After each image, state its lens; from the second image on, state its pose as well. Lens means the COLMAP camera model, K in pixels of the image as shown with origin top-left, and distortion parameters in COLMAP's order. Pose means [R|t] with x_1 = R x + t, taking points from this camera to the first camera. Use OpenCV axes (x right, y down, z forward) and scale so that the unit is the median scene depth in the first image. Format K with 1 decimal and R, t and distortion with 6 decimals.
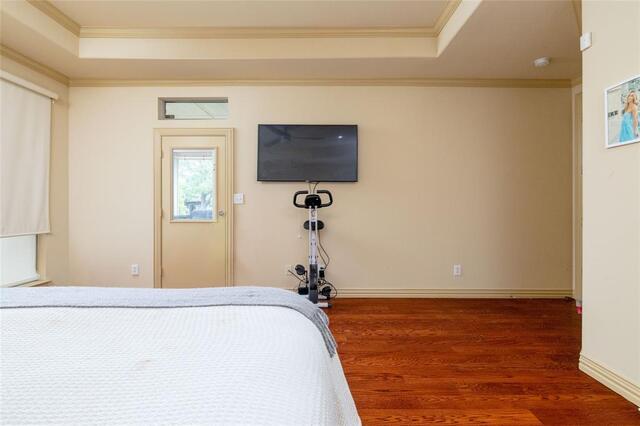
lens RADIAL K [[302.6, 0, 320.3], [0, 302.6, 208.4], [0, 0, 1]] dist [-0.000694, -0.000605]
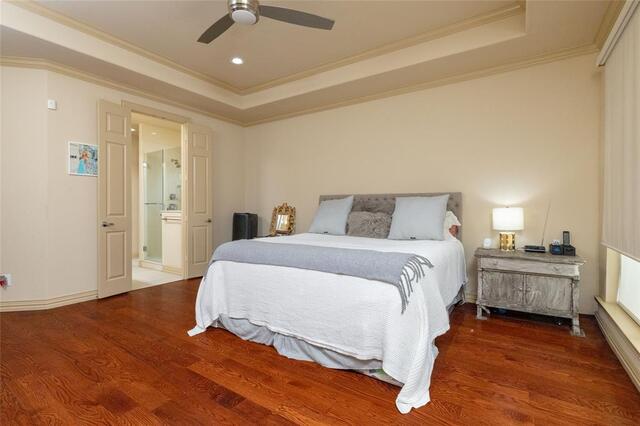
lens RADIAL K [[302.6, 0, 320.3], [0, 302.6, 208.4], [0, 0, 1]] dist [-0.000694, -0.000605]
pose [[-0.833818, -0.002097, 0.552035, -1.384397], [0.000509, 0.999989, 0.004566, -0.000241], [-0.552039, 0.004088, -0.833809, 1.760966]]
